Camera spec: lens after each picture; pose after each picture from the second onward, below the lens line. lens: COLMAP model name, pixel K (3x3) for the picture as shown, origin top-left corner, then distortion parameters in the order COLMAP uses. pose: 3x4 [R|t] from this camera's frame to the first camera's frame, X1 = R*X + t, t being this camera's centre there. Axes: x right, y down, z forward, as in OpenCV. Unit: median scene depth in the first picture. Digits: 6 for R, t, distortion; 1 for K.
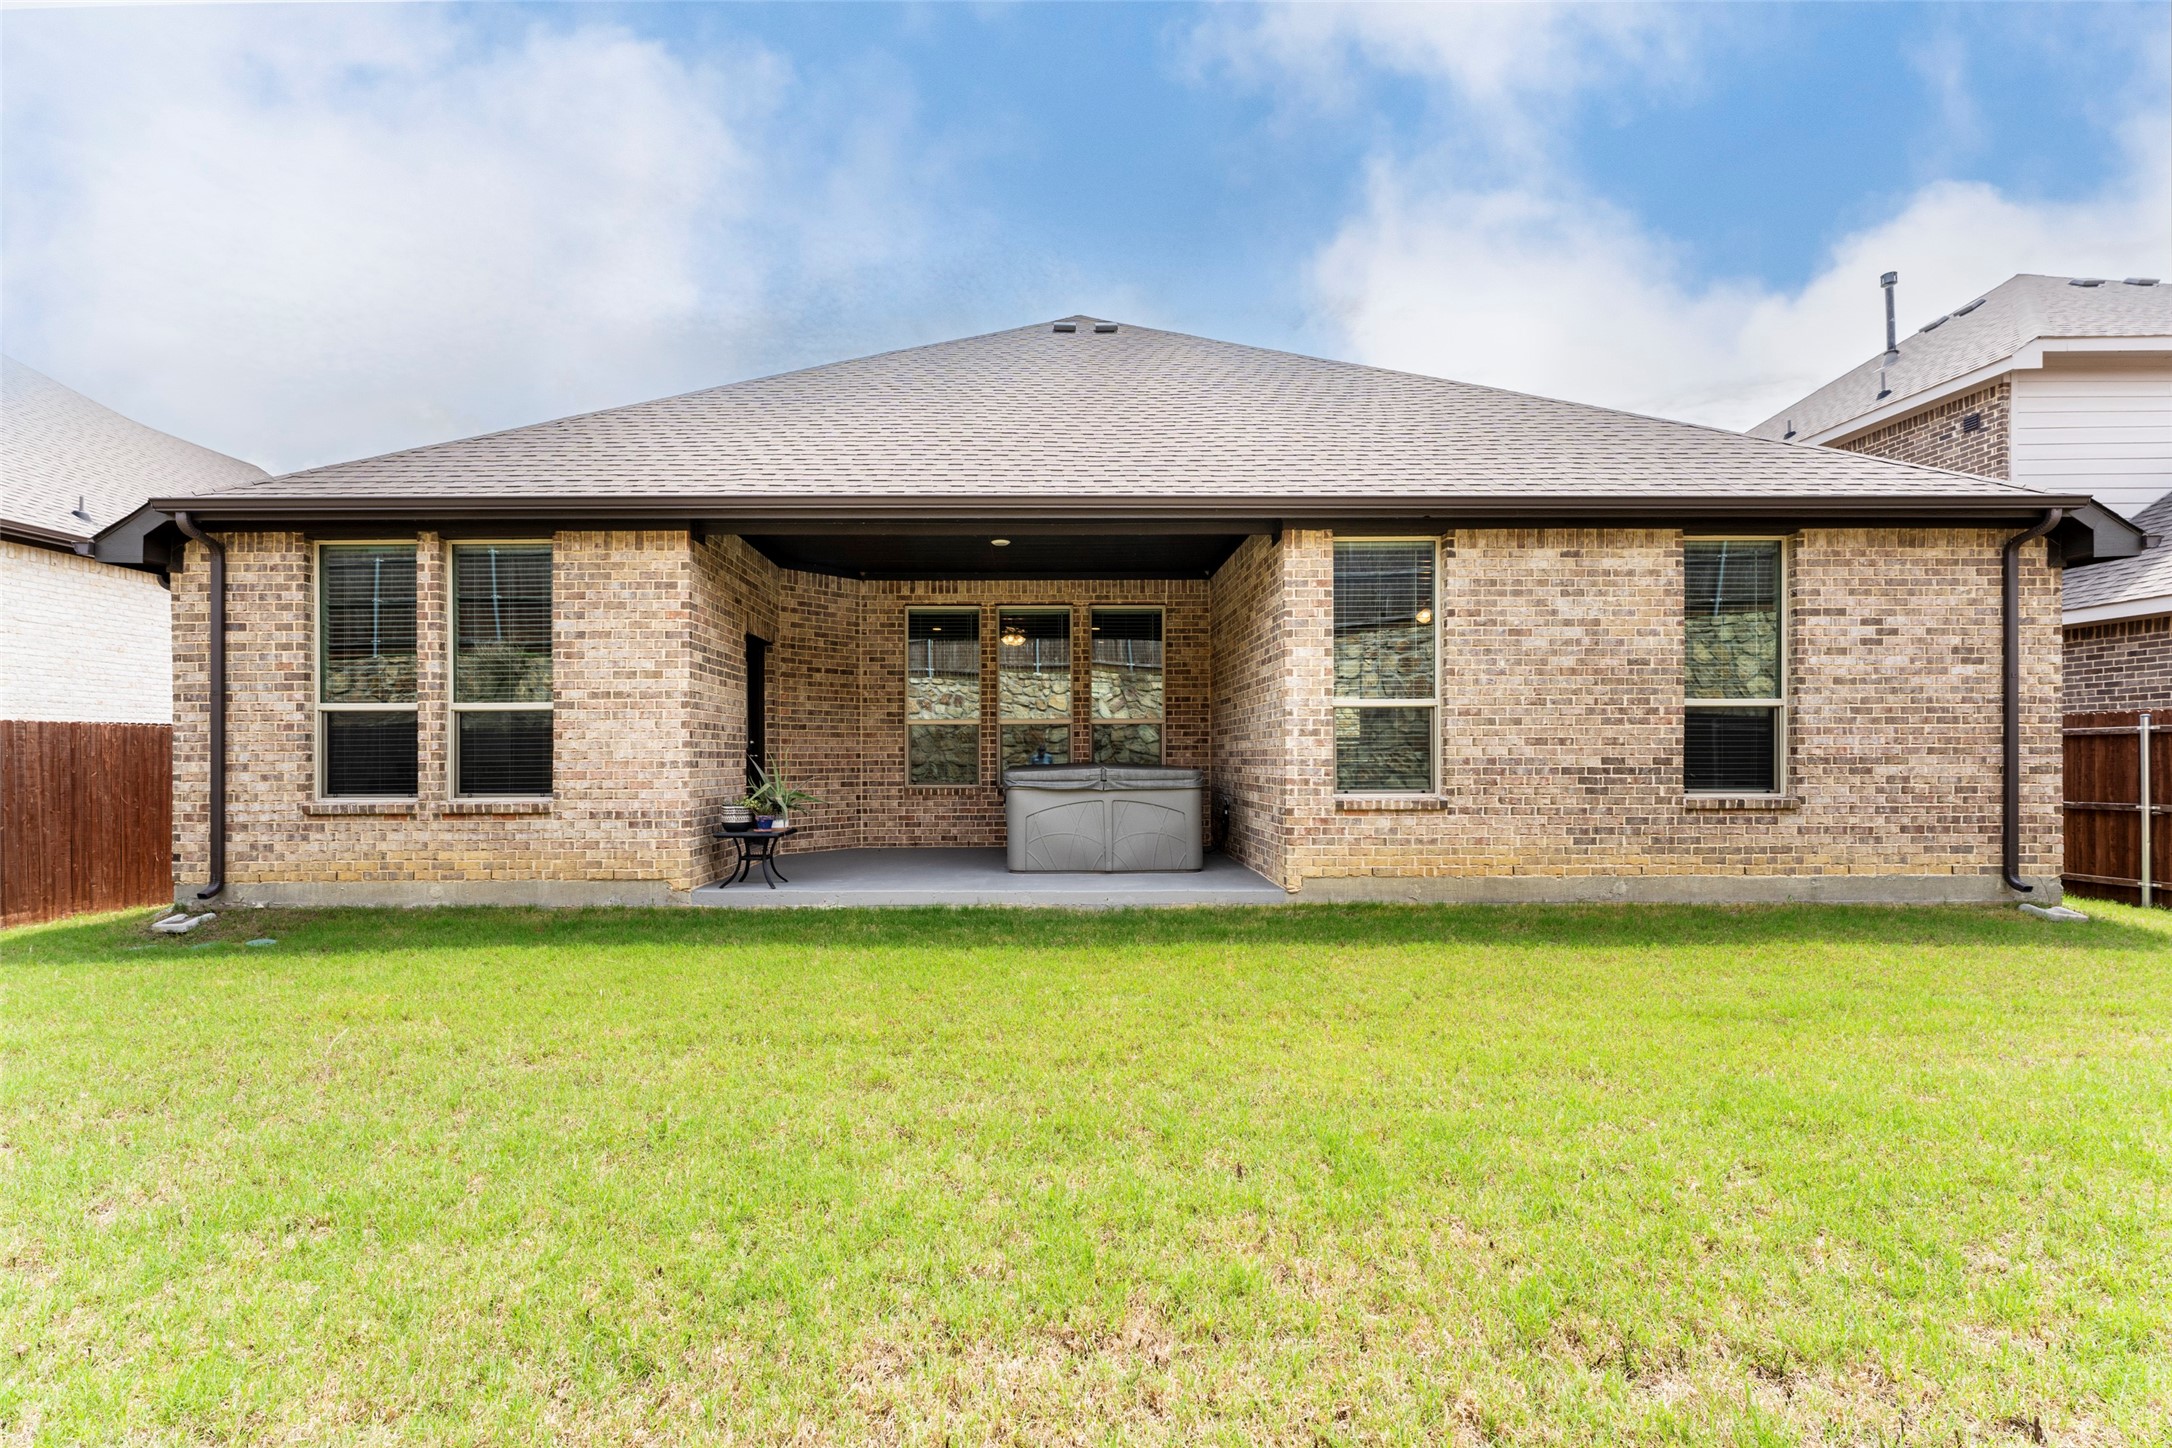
lens RADIAL K [[952.8, 0, 1055.2], [0, 952.8, 755.4], [0, 0, 1]] dist [0.001641, -0.000195]
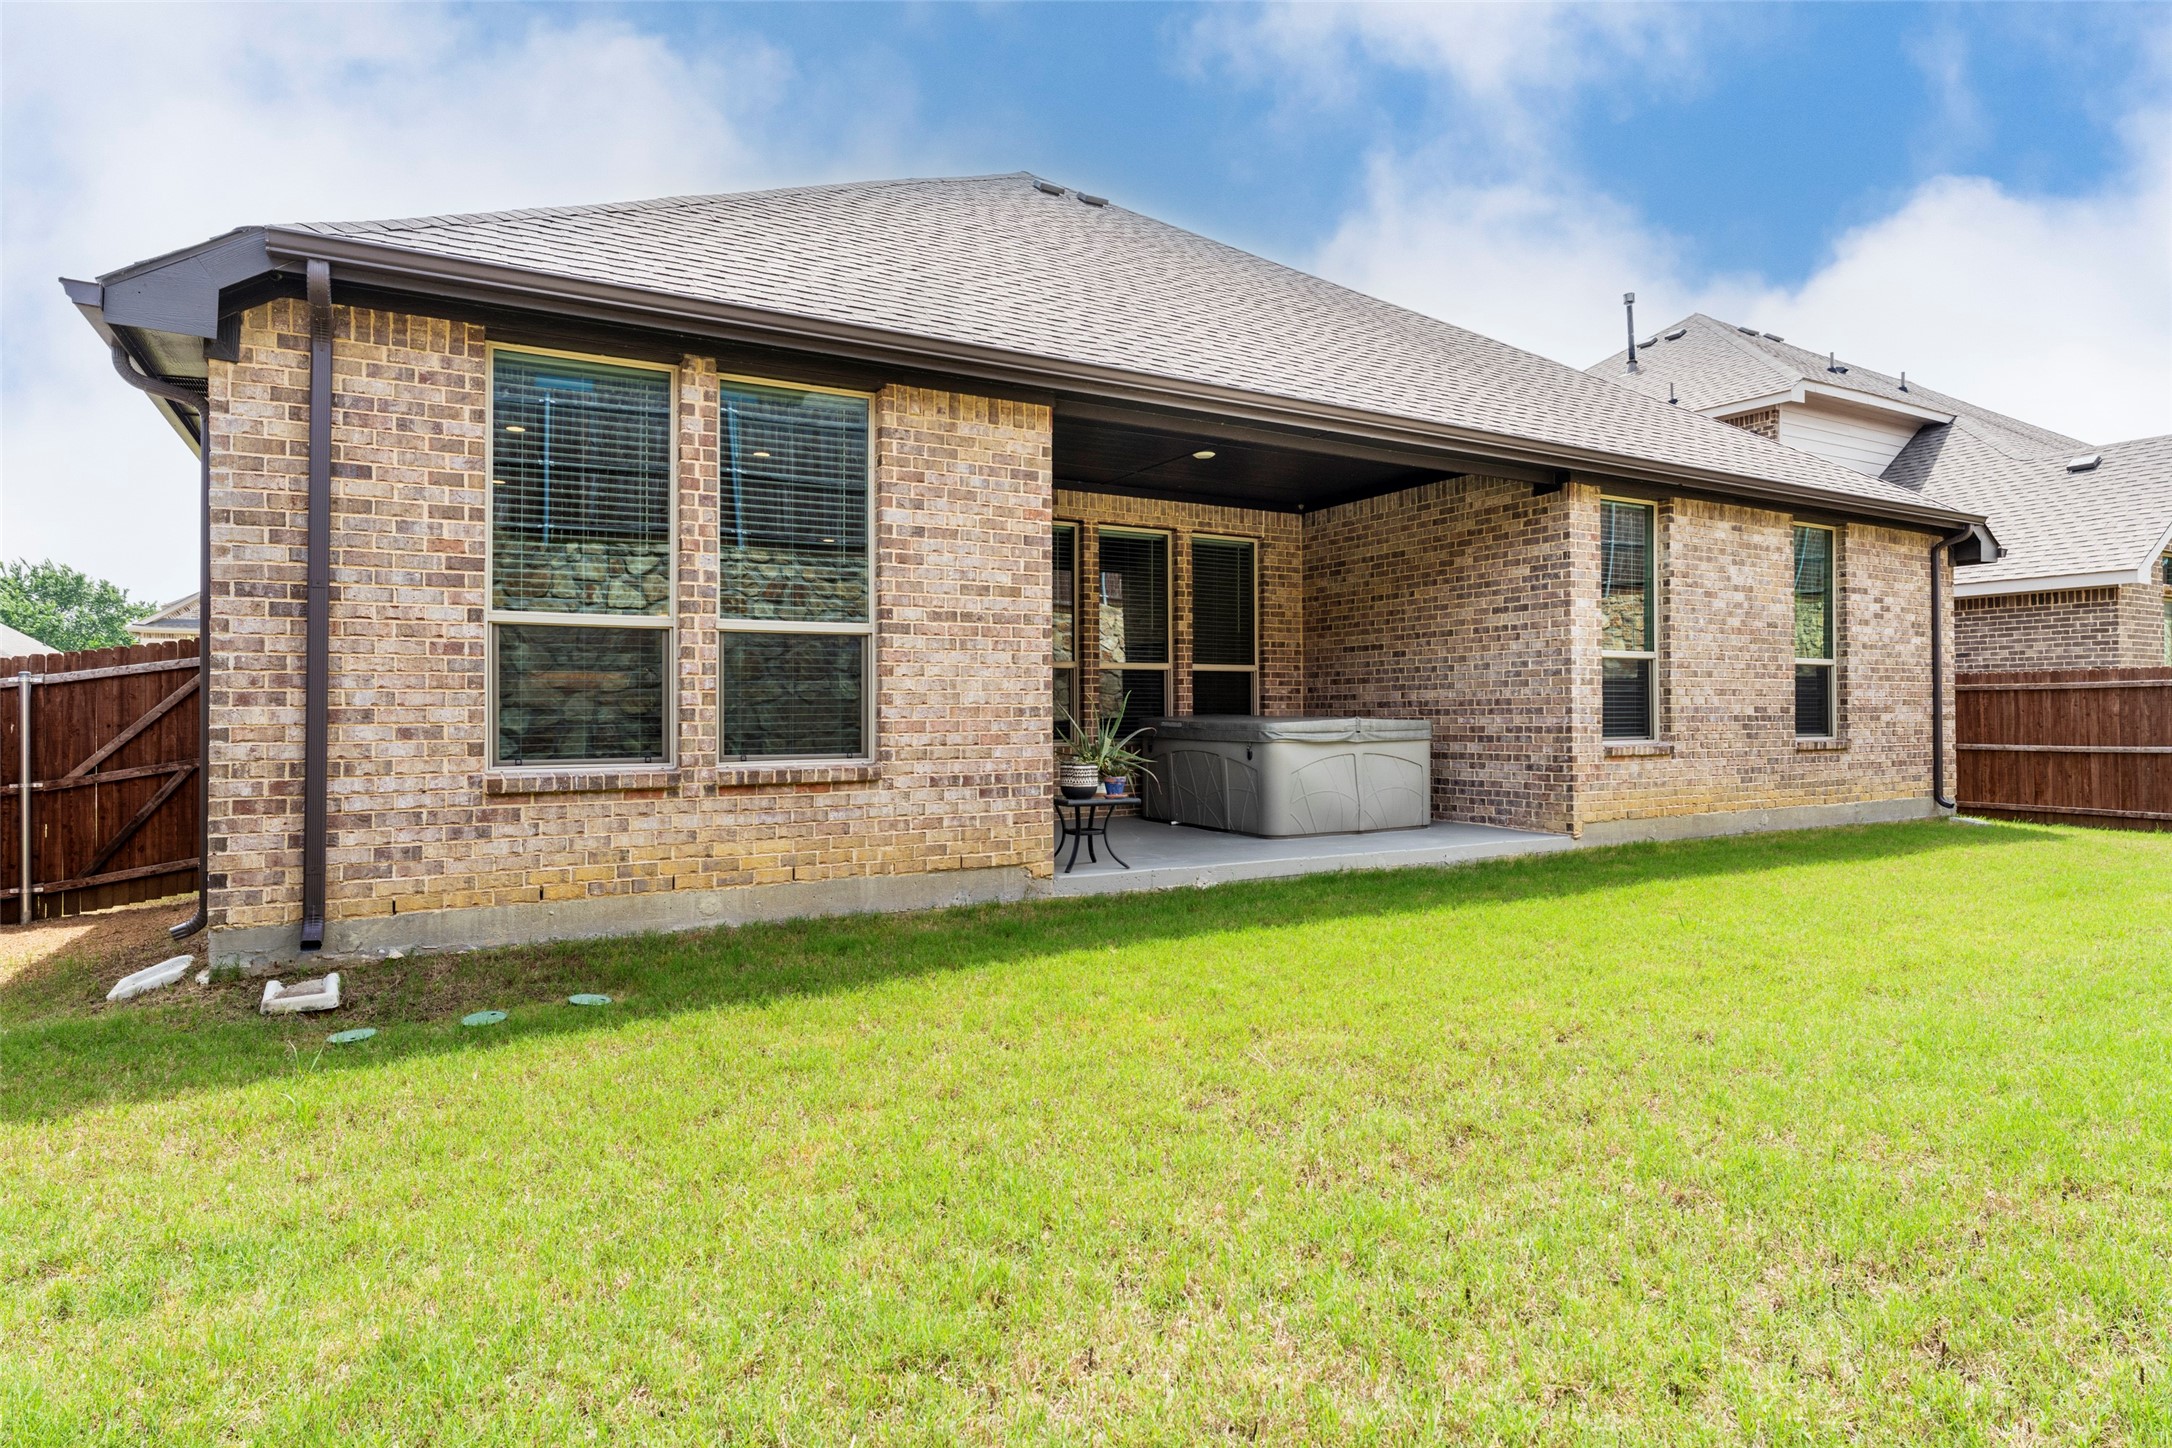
lens RADIAL K [[1201.0, 0, 1133.8], [0, 1201.0, 704.6], [0, 0, 1]] dist [0.002220, 0.000587]
pose [[0.858244, 0.004212, 0.513225, -0.815674], [0.001656, 0.999938, -0.010976, 0.014390], [-0.513239, 0.010270, 0.858184, 0.138832]]
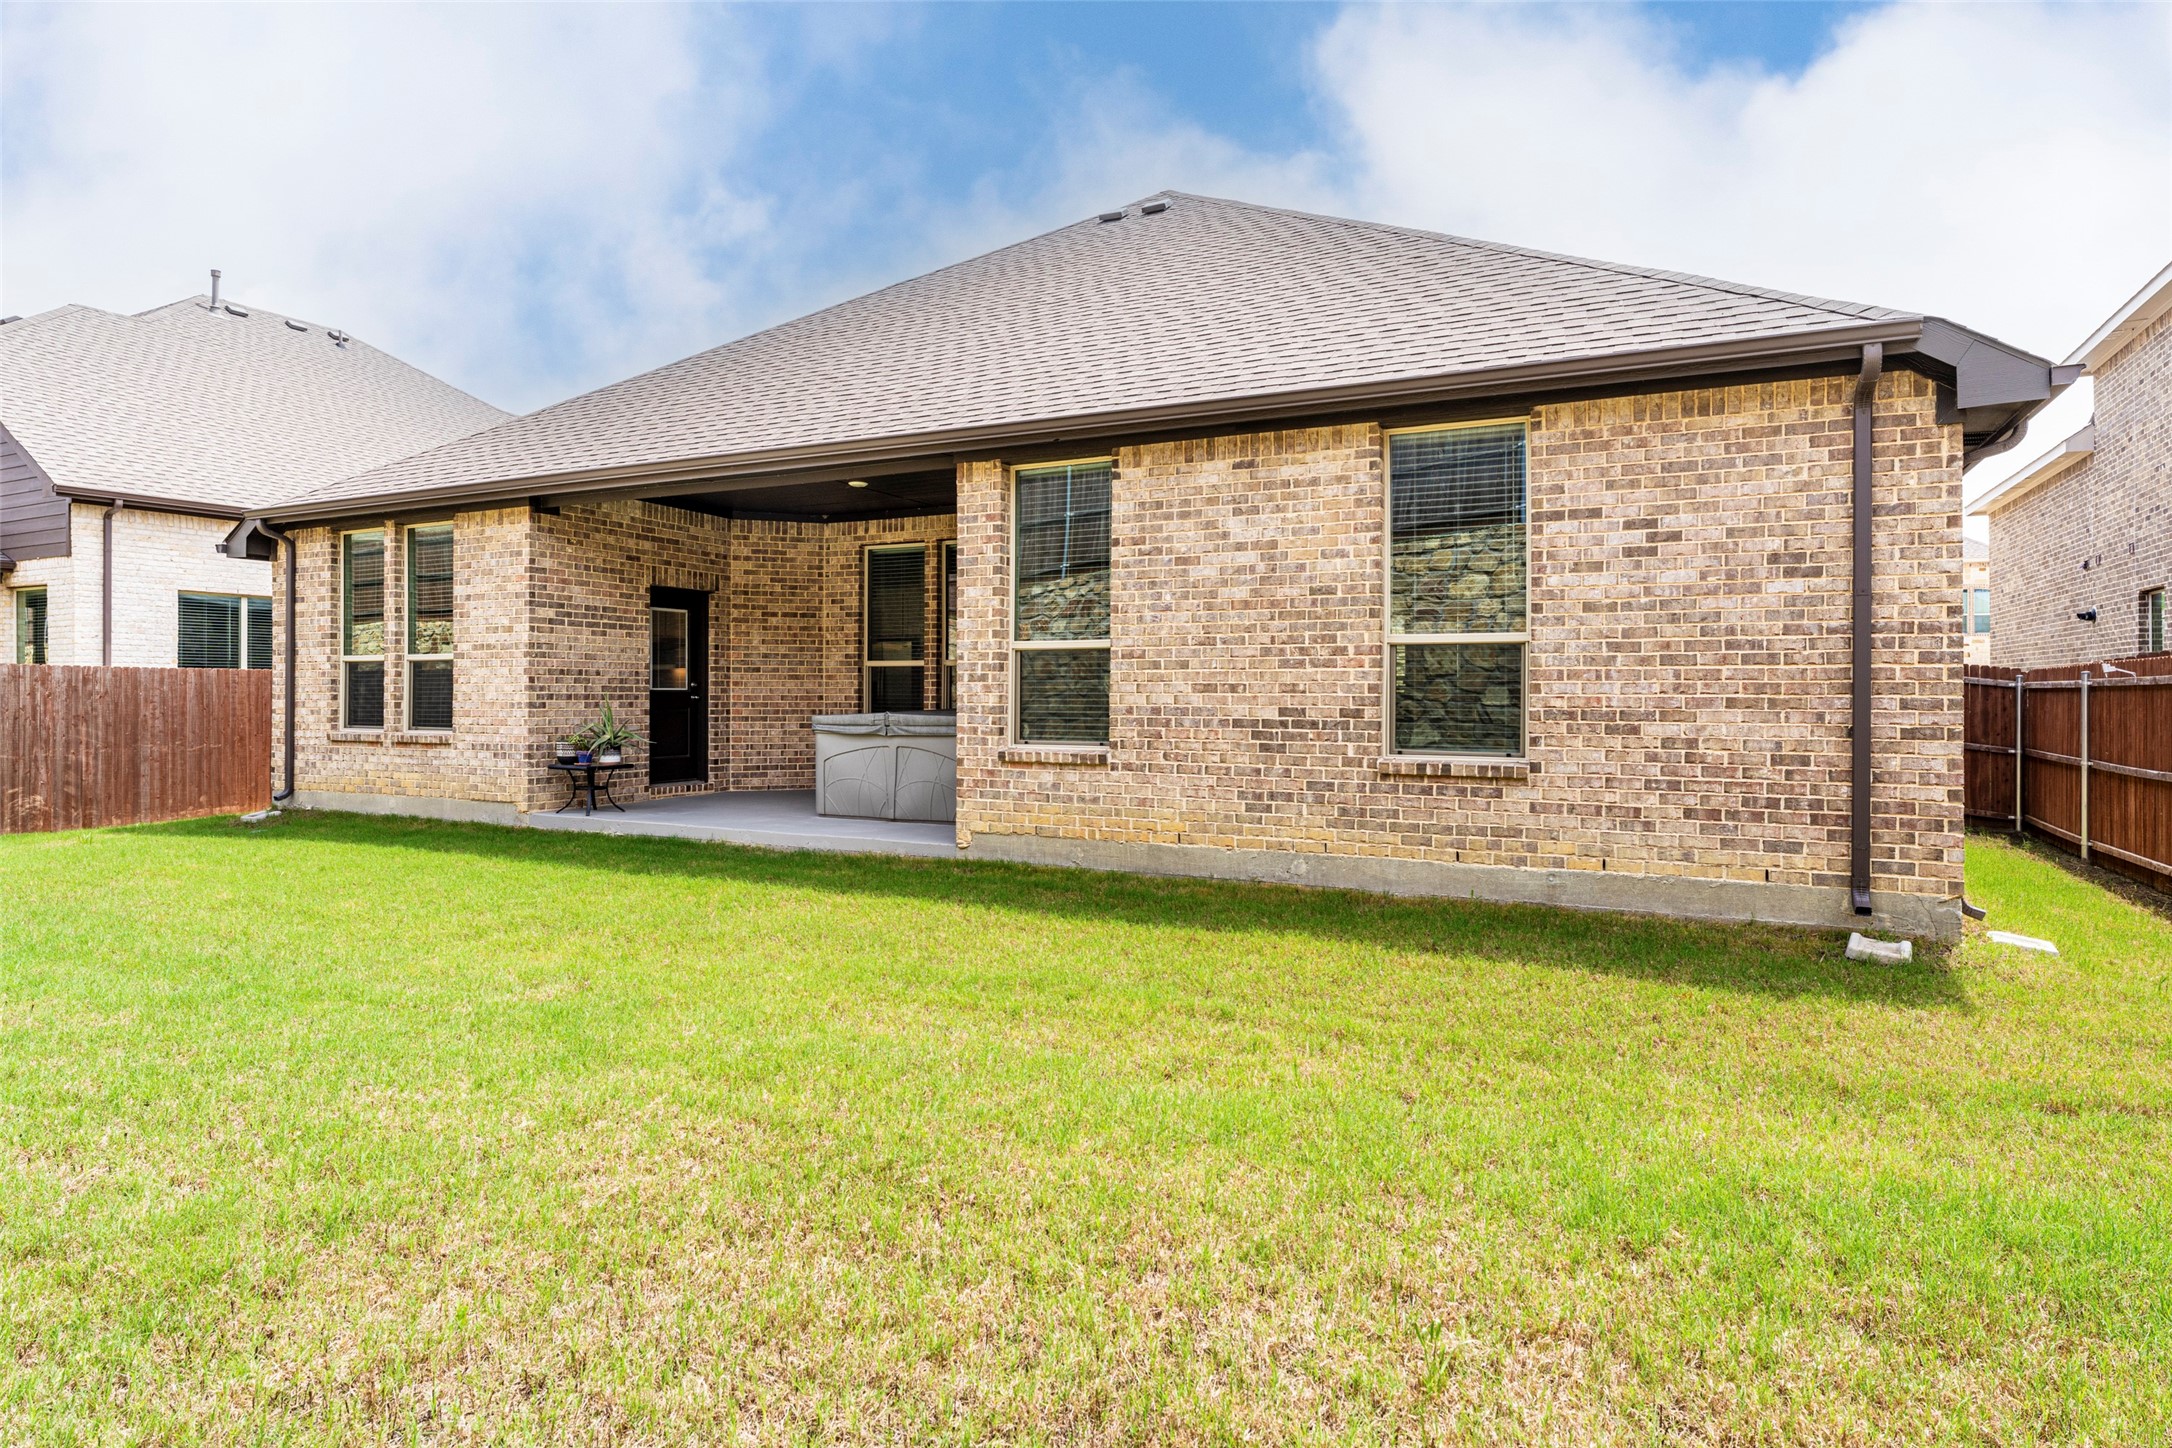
lens RADIAL K [[1201.0, 0, 1105.6], [0, 1201.0, 685.3], [0, 0, 1]] dist [0.002220, 0.000587]
pose [[0.891382, 0.002321, -0.453246, 0.911116], [-0.005030, 0.999976, -0.004772, -0.011436], [0.453224, 0.006534, 0.891373, 0.004633]]
